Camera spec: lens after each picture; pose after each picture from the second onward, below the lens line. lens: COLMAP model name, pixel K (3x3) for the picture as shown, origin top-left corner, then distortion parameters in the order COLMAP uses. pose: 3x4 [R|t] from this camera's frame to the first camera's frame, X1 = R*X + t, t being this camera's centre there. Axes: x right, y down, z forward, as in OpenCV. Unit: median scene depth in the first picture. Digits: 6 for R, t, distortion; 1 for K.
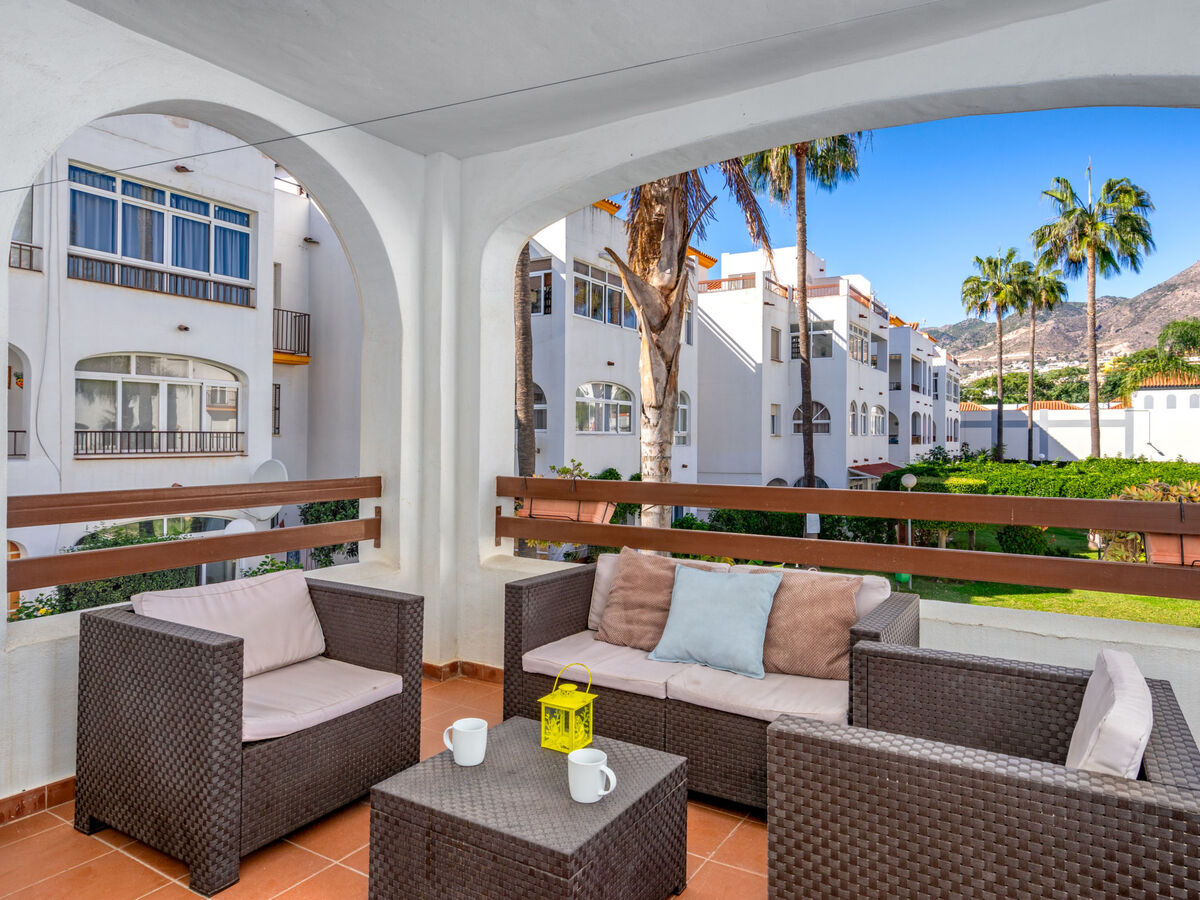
lens RADIAL K [[787.8, 0, 578.0], [0, 787.8, 437.1], [0, 0, 1]] dist [0.015354, -0.005772]
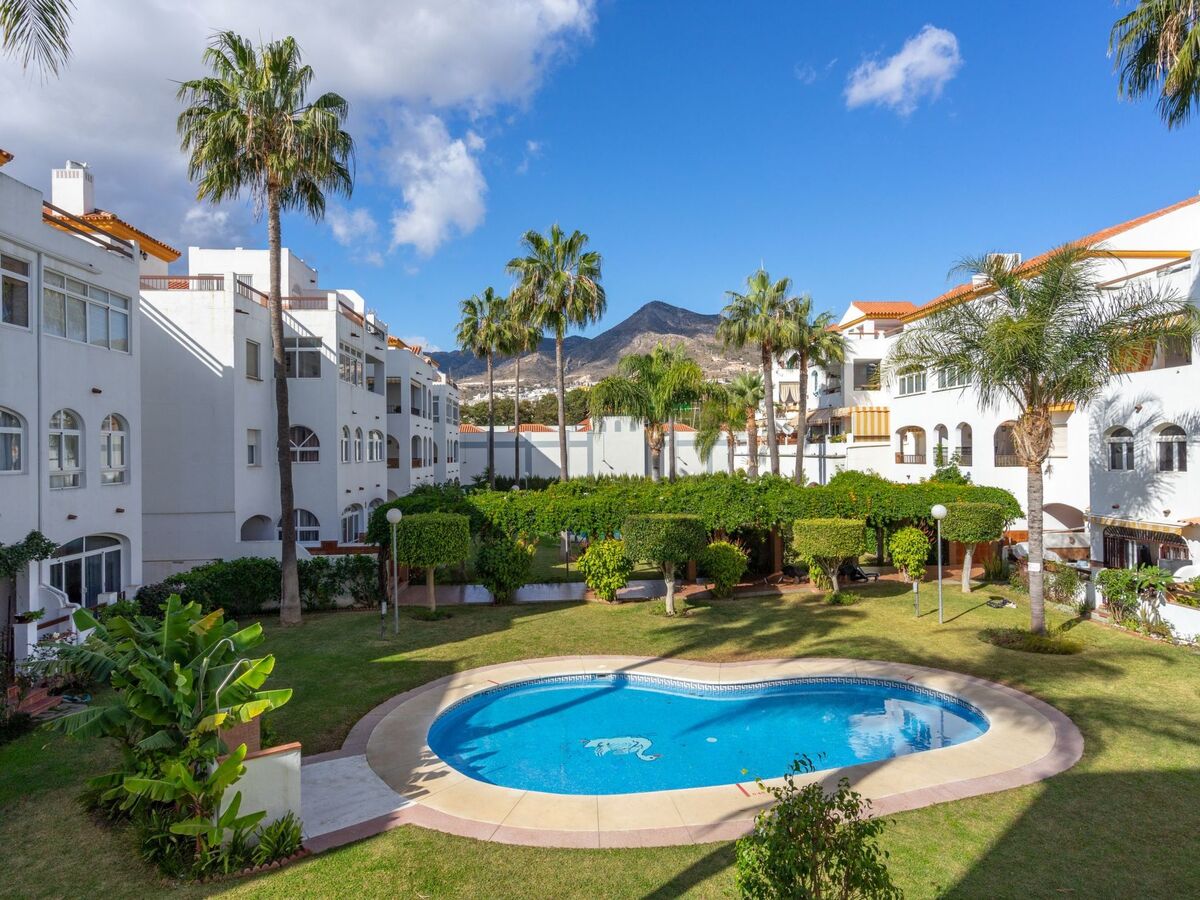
lens RADIAL K [[775.2, 0, 594.9], [0, 775.2, 458.2], [0, 0, 1]] dist [0.002656, 0.001132]
pose [[0.818367, -0.014193, 0.574520, 0.067008], [0.010604, 0.999898, 0.009596, -0.013875], [-0.574598, -0.001761, 0.818434, 0.089121]]
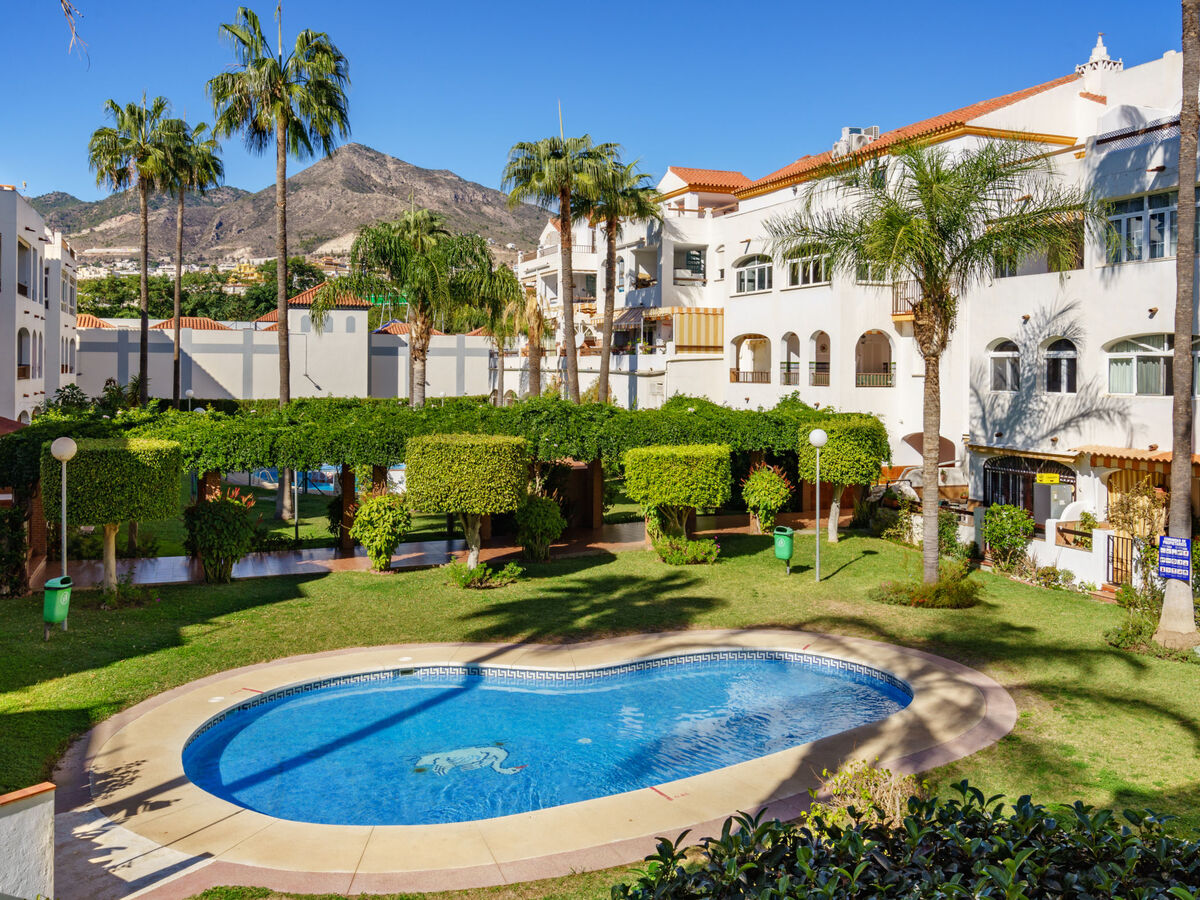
lens RADIAL K [[1121.7, 0, 624.5], [0, 1121.7, 369.5], [0, 0, 1]] dist [0.008113, 0.000000]
pose [[0.597305, 0.001849, 0.802012, -0.005076], [-0.007424, 0.999967, 0.003225, -0.007496], [-0.801980, -0.007881, 0.597299, 0.117330]]
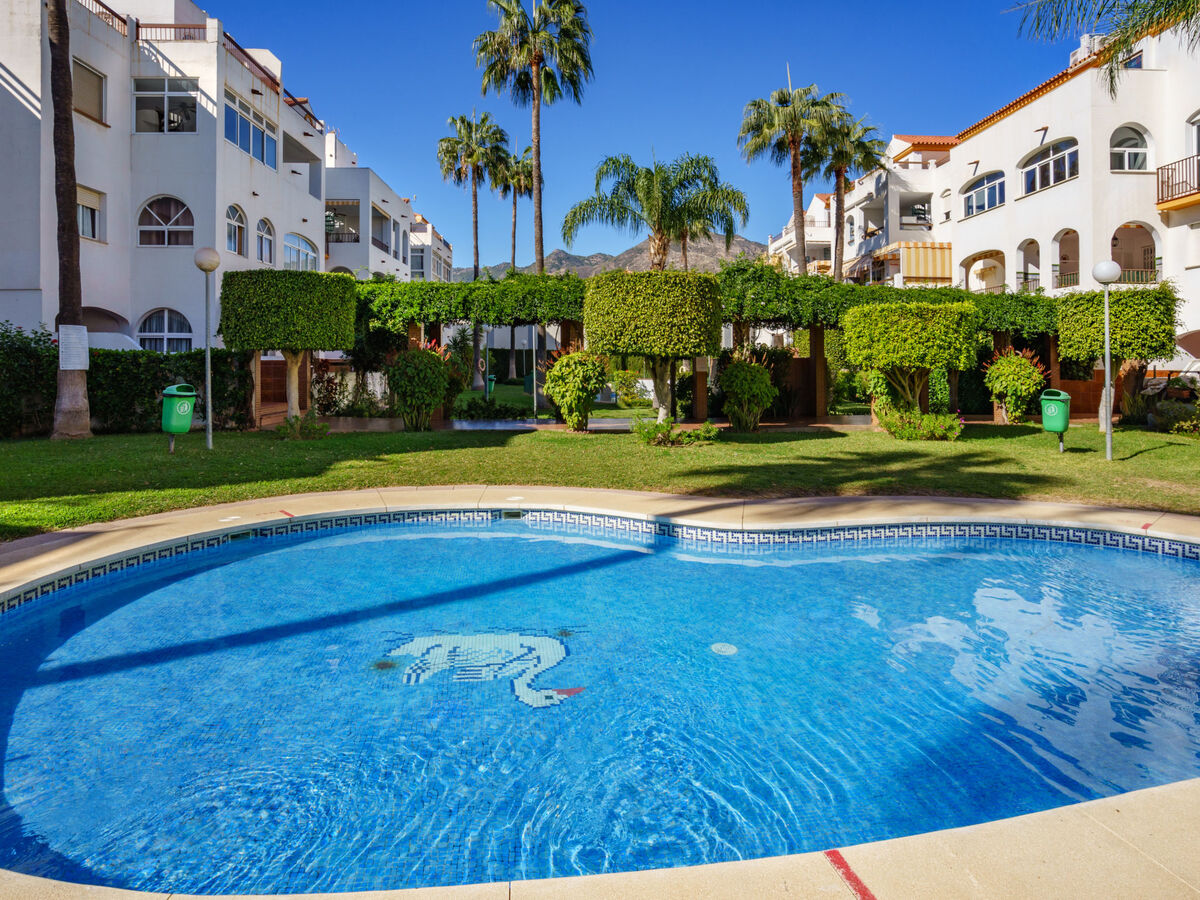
lens RADIAL K [[729.2, 0, 569.1], [0, 729.2, 354.0], [0, 0, 1]] dist [-0.037314, 0.016459]
pose [[0.855588, 0.006414, 0.517617, 0.277739], [0.000985, 0.999901, -0.014017, 0.097778], [-0.517656, 0.012503, 0.855498, 0.310408]]
